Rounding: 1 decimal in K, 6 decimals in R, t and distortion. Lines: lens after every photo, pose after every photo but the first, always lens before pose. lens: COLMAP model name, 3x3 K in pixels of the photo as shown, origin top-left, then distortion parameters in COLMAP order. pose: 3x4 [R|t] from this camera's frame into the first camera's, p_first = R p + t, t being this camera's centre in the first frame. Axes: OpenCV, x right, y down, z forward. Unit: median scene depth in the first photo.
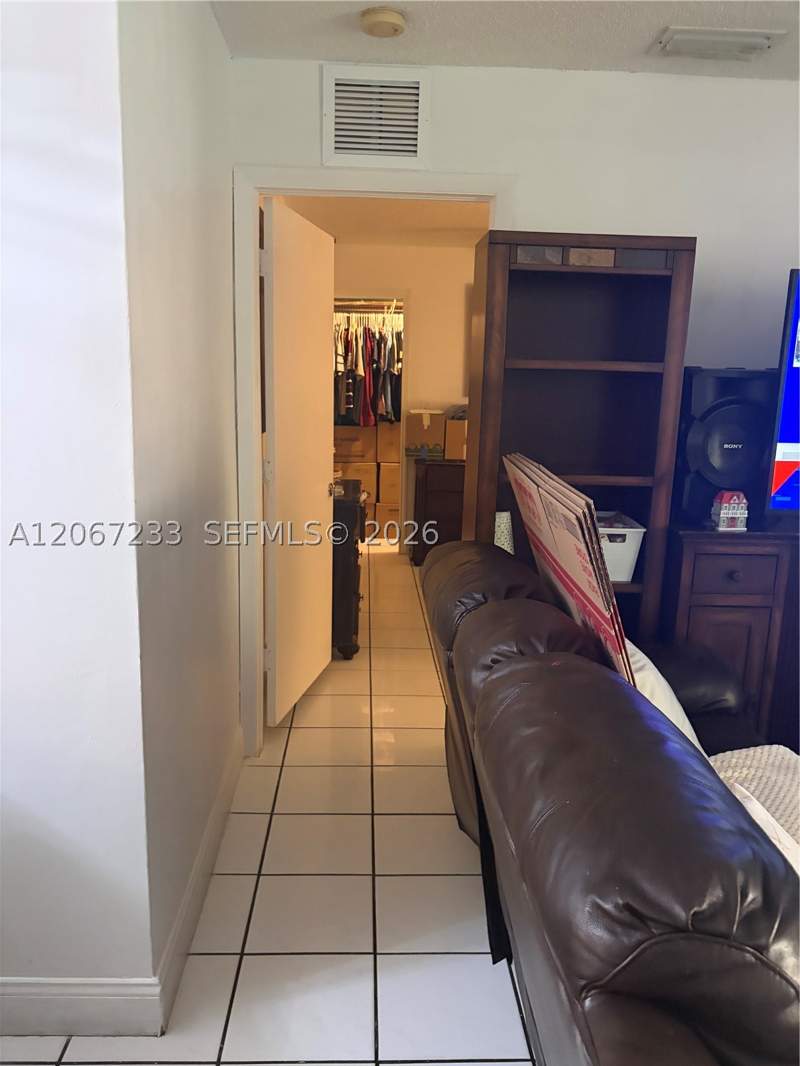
lens RADIAL K [[802.8, 0, 398.1], [0, 802.8, 534.7], [0, 0, 1]] dist [0.013692, -0.000051]
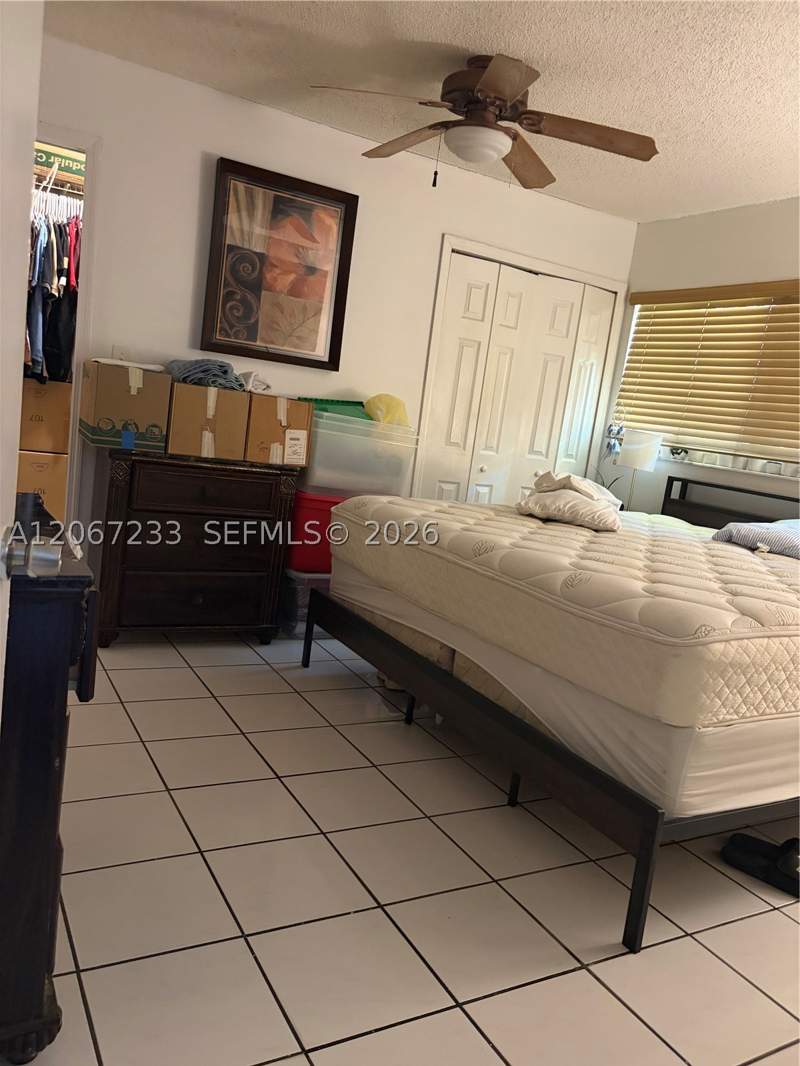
lens RADIAL K [[802.8, 0, 402.1], [0, 802.8, 535.8], [0, 0, 1]] dist [0.013692, -0.000051]
pose [[0.881101, 0.026672, 0.472175, -0.057326], [-0.027826, 0.999602, -0.004541, -0.038987], [-0.472108, -0.009137, 0.881493, 0.429852]]
